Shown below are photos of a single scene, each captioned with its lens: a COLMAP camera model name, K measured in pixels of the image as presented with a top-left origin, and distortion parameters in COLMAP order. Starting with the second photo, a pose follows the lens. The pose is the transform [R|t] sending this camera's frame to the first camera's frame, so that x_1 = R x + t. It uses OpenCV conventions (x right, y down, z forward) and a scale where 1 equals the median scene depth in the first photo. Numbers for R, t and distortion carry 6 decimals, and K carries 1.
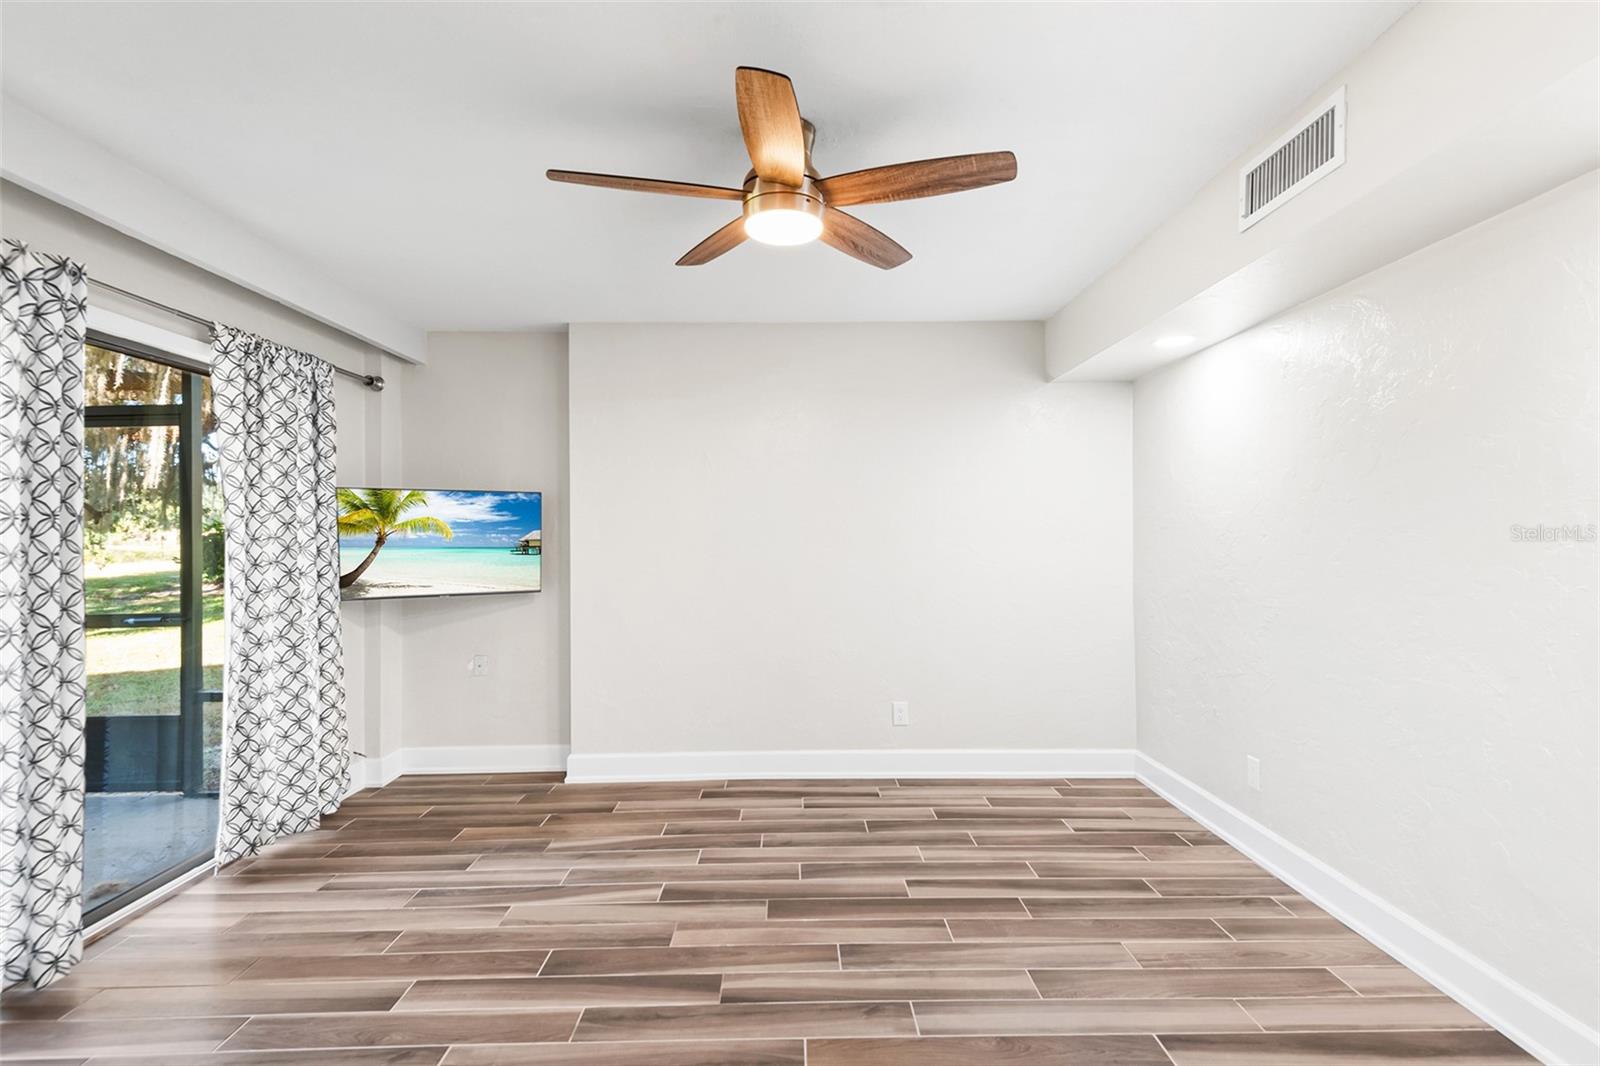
lens RADIAL K [[765.7, 0, 800.0], [0, 765.7, 533.0], [0, 0, 1]] dist [0.029495, -0.018418]
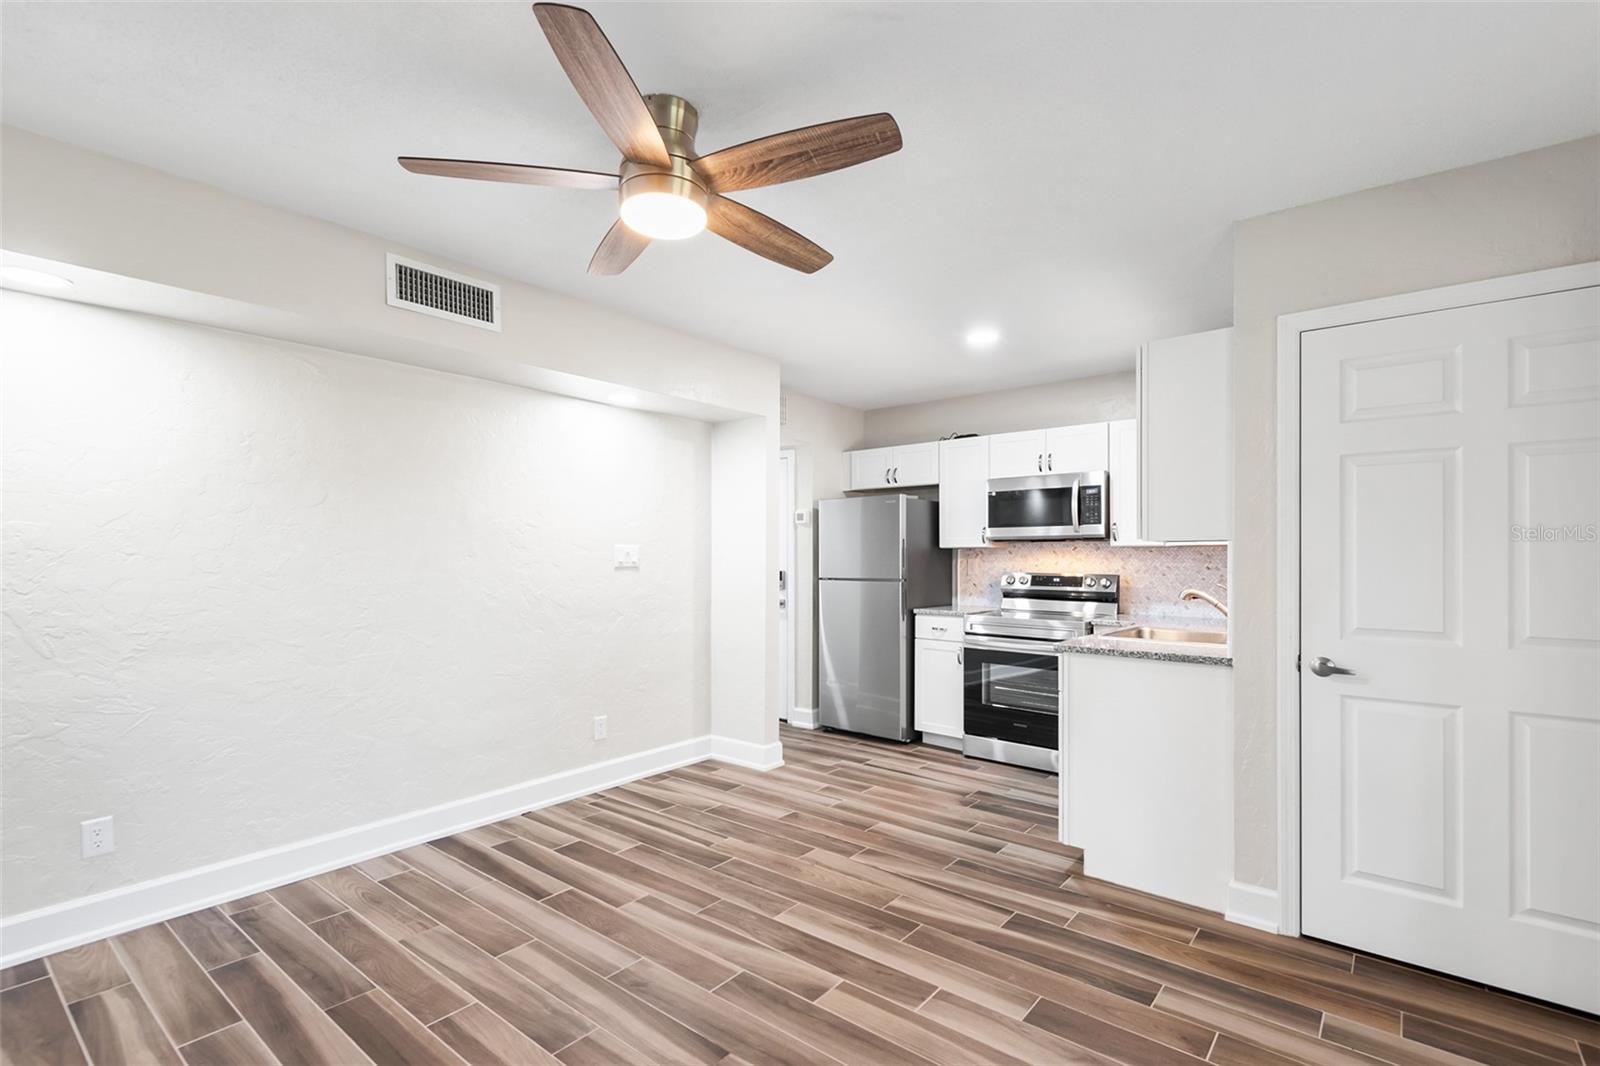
lens RADIAL K [[743.2, 0, 794.0], [0, 743.2, 548.1], [0, 0, 1]] dist [0.027658, -0.014781]
pose [[-0.765136, 0.010251, 0.643787, -0.480923], [0.002315, 0.999911, -0.013171, 0.008847], [-0.643865, -0.008587, -0.765091, 1.056480]]
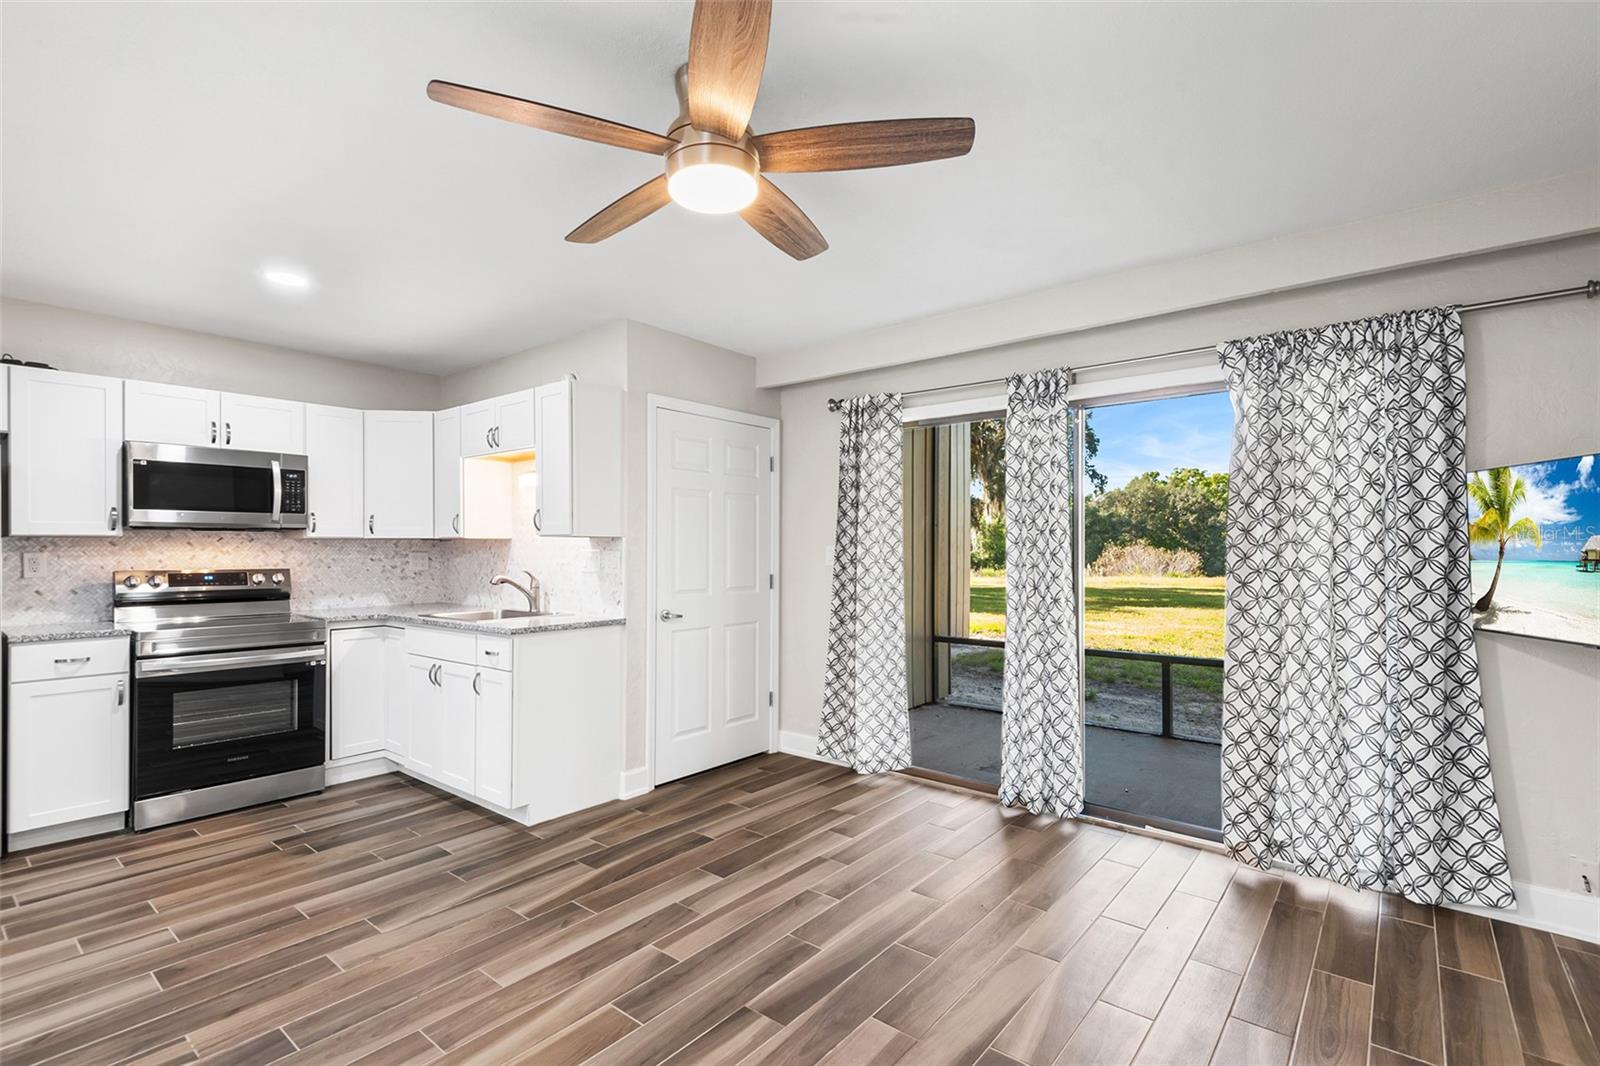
lens RADIAL K [[733.6, 0, 793.4], [0, 733.6, 543.3], [0, 0, 1]] dist [0.021522, -0.012911]
pose [[-0.645100, -0.000451, -0.764098, 0.378371], [0.004086, 0.999983, -0.004040, 0.006736], [0.764088, -0.005728, -0.645087, 1.073098]]
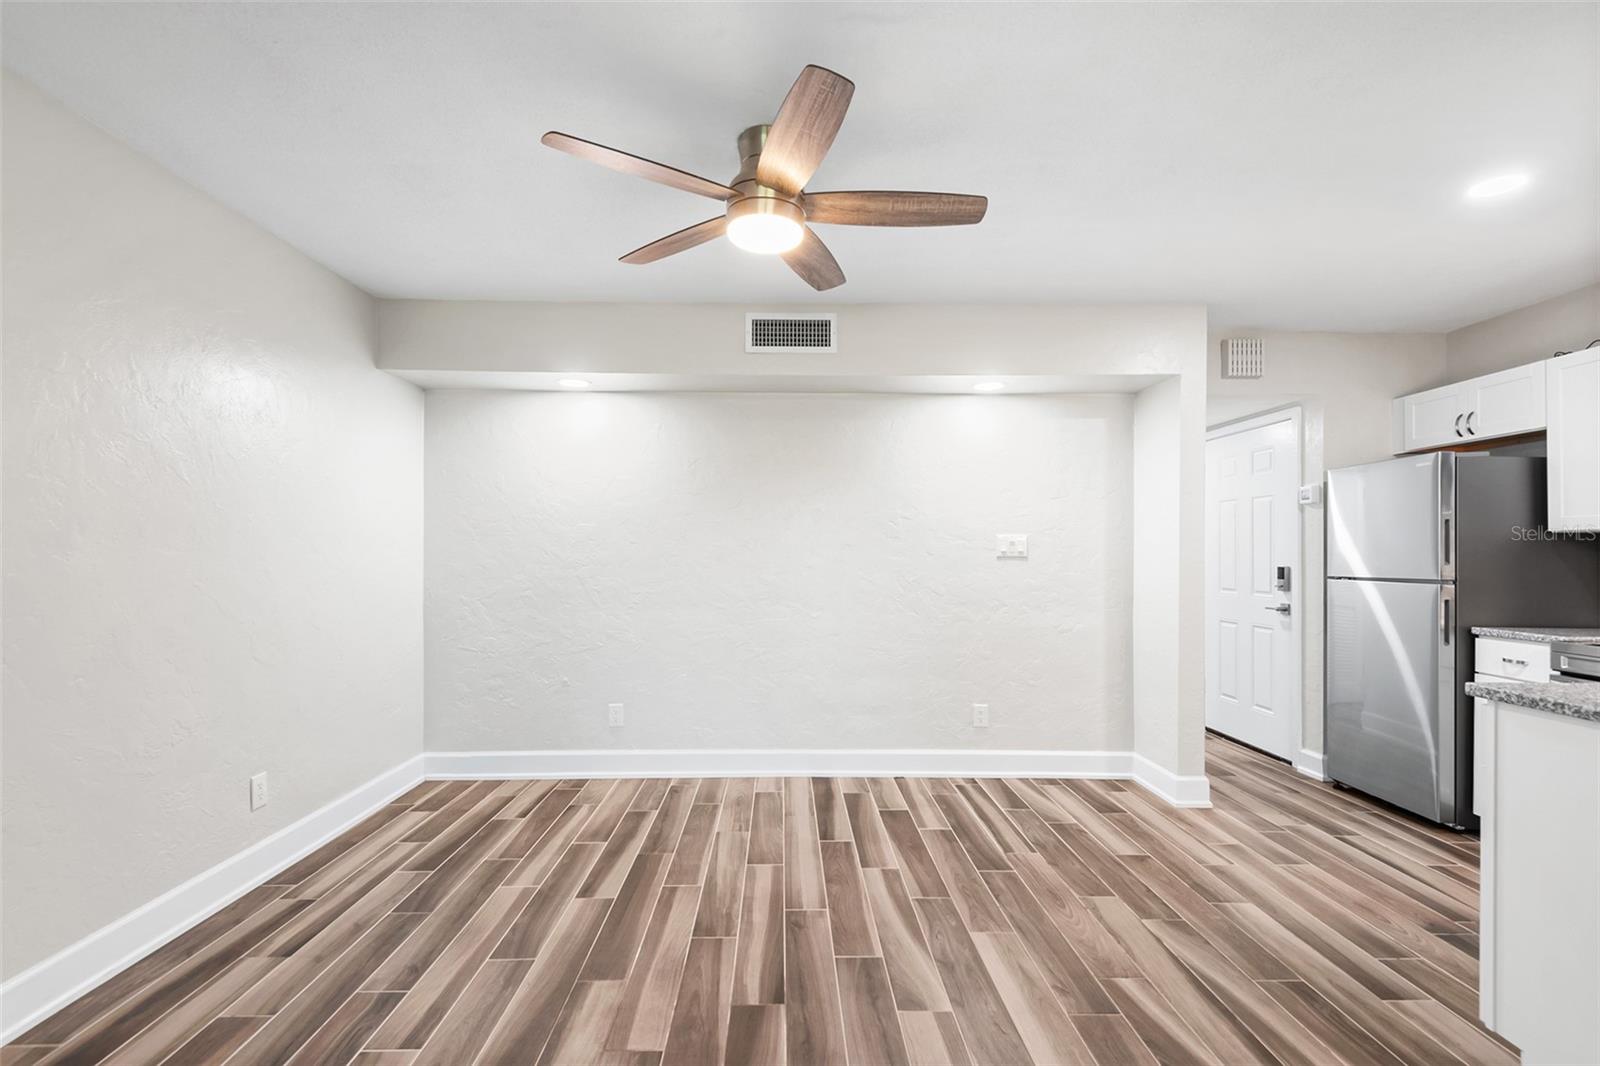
lens RADIAL K [[740.3, 0, 792.2], [0, 740.3, 544.2], [0, 0, 1]] dist [0.050673, -0.033143]
pose [[0.000355, 0.017808, 0.999841, -0.686516], [-0.004918, 0.999829, -0.017806, 0.026474], [-0.999988, -0.004911, 0.000443, 0.636833]]
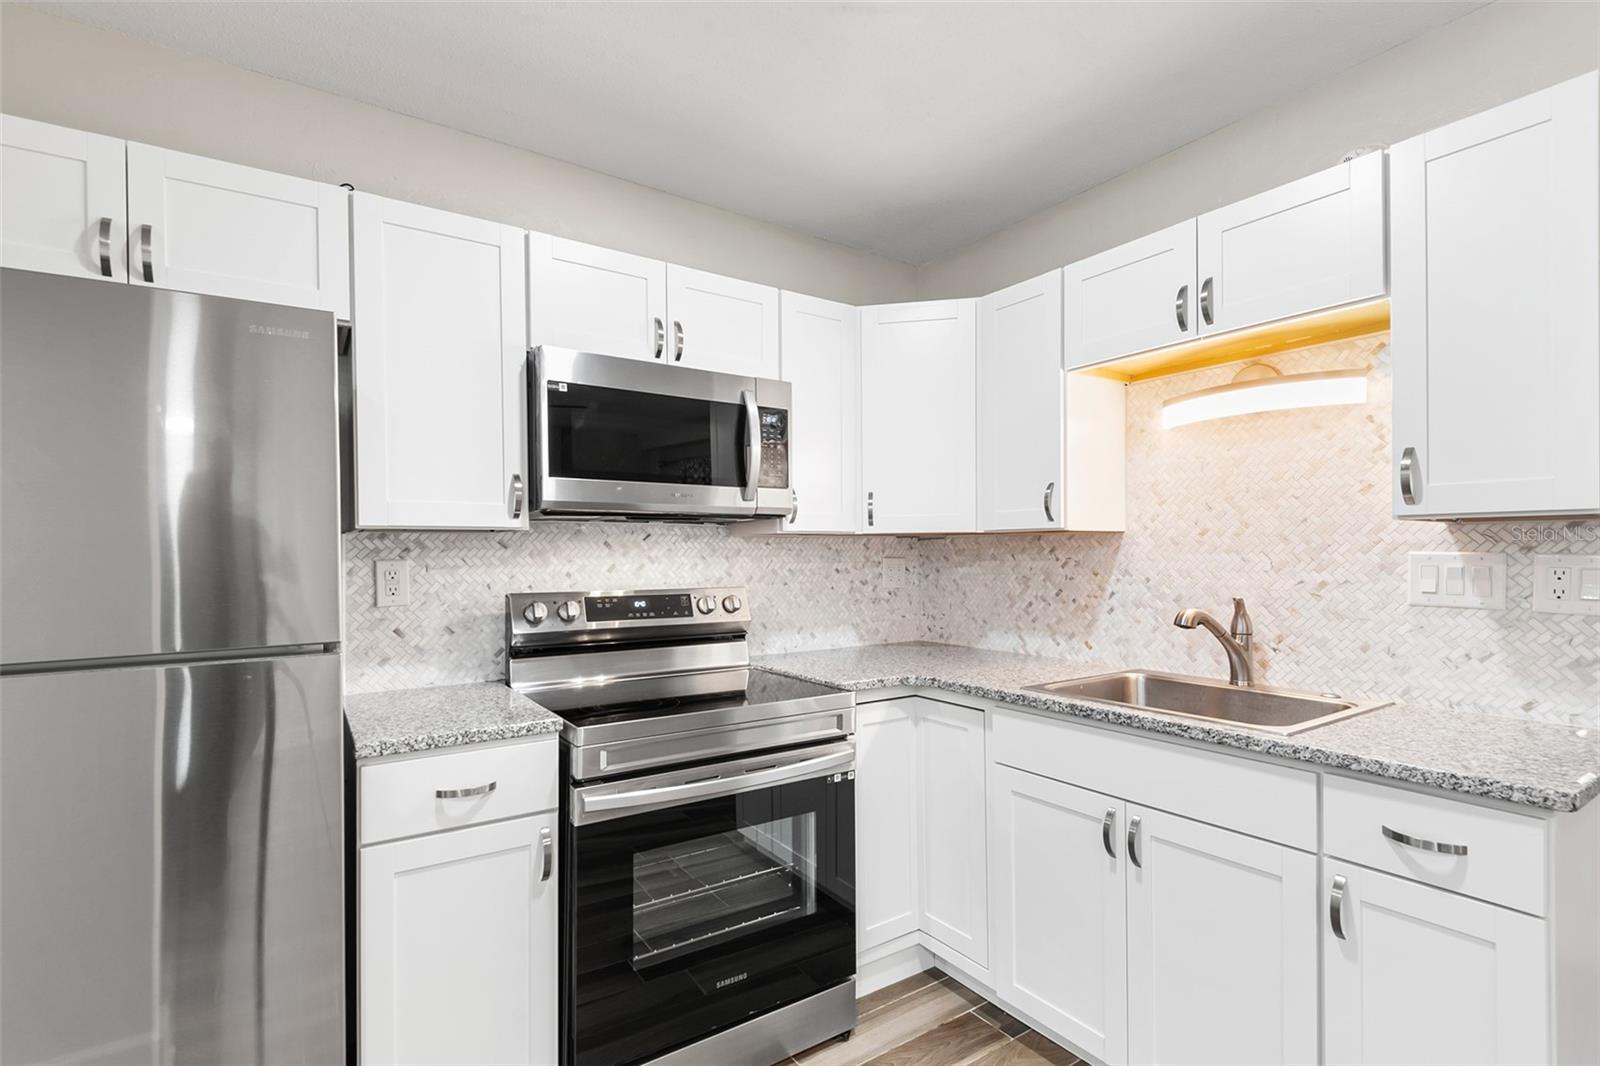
lens RADIAL K [[754.6, 0, 800.0], [0, 754.6, 550.5], [0, 0, 1]] dist [0.026261, -0.000544]
pose [[-0.832595, 0.006606, -0.553842, 0.334940], [0.008667, 0.999962, -0.001102, 0.006659], [0.553814, -0.005718, -0.832621, 0.240137]]
